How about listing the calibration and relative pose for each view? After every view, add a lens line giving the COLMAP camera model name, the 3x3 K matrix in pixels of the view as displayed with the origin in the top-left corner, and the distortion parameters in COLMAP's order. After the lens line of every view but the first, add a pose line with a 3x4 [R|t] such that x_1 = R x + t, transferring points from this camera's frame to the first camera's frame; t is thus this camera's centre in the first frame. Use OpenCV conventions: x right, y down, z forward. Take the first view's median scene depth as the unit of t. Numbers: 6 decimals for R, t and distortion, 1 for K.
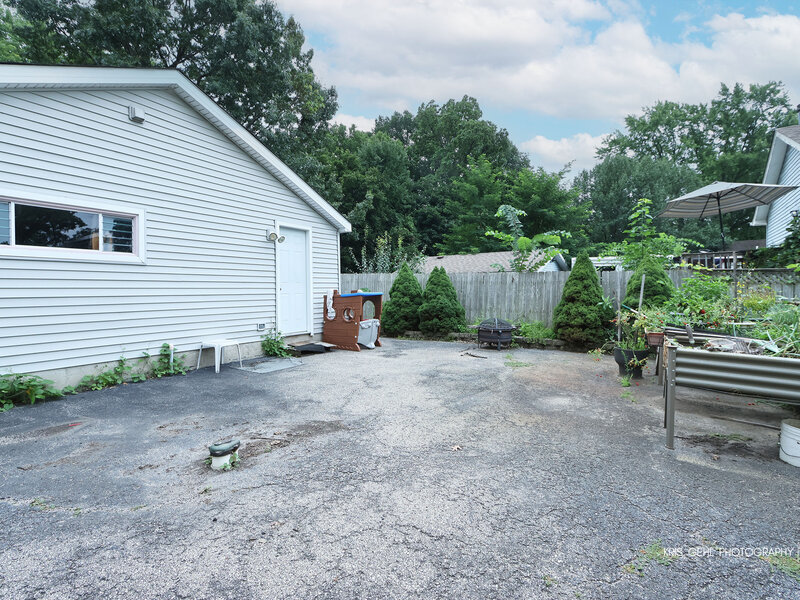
lens RADIAL K [[411.9, 0, 395.4], [0, 411.9, 286.1], [0, 0, 1]] dist [0.005636, -0.002323]
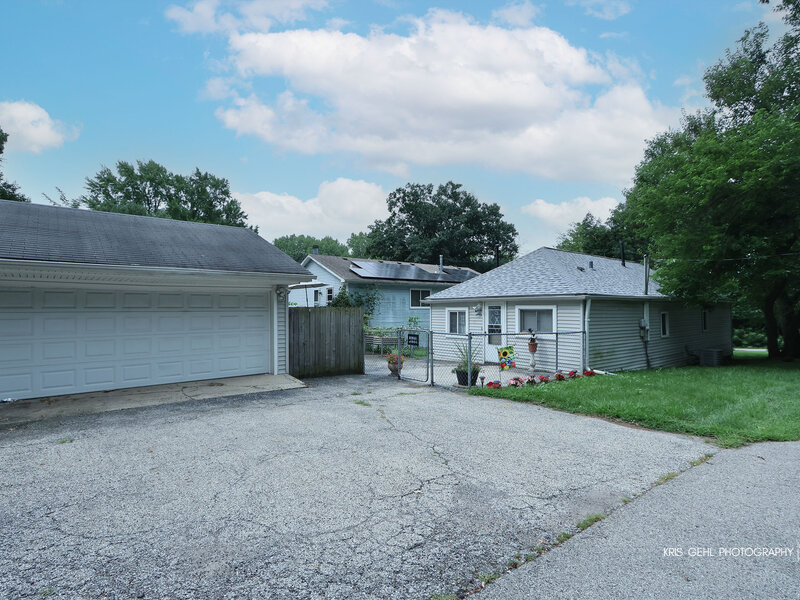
lens RADIAL K [[411.9, 0, 394.5], [0, 411.9, 303.1], [0, 0, 1]] dist [0.005636, -0.002323]
pose [[0.307881, 0.022159, 0.951167, -0.883663], [-0.005290, 0.999753, -0.021578, -0.034951], [-0.951410, 0.001612, 0.307922, -0.150509]]
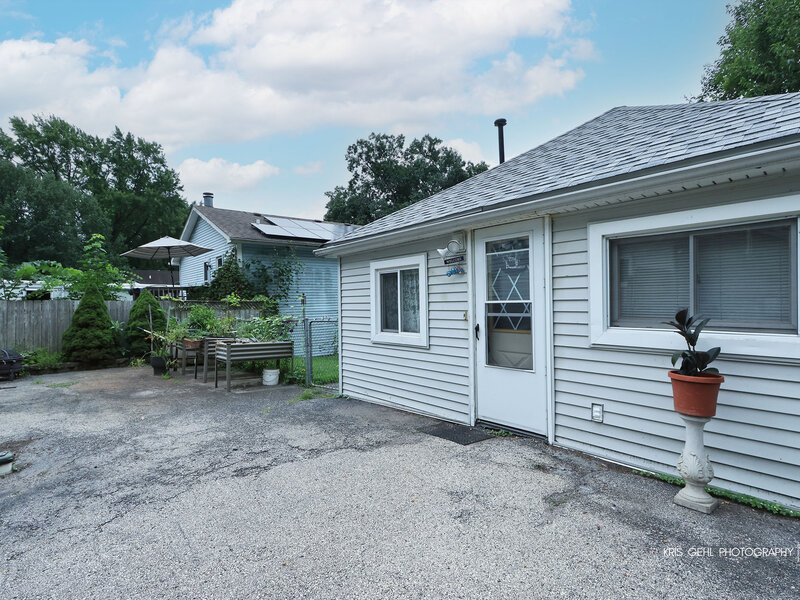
lens RADIAL K [[411.9, 0, 404.7], [0, 411.9, 301.2], [0, 0, 1]] dist [0.005636, -0.002323]
pose [[0.256650, 0.002517, 0.966501, -0.246317], [0.013947, 0.999883, -0.006307, -0.008277], [-0.966404, 0.015099, 0.256585, -0.086624]]
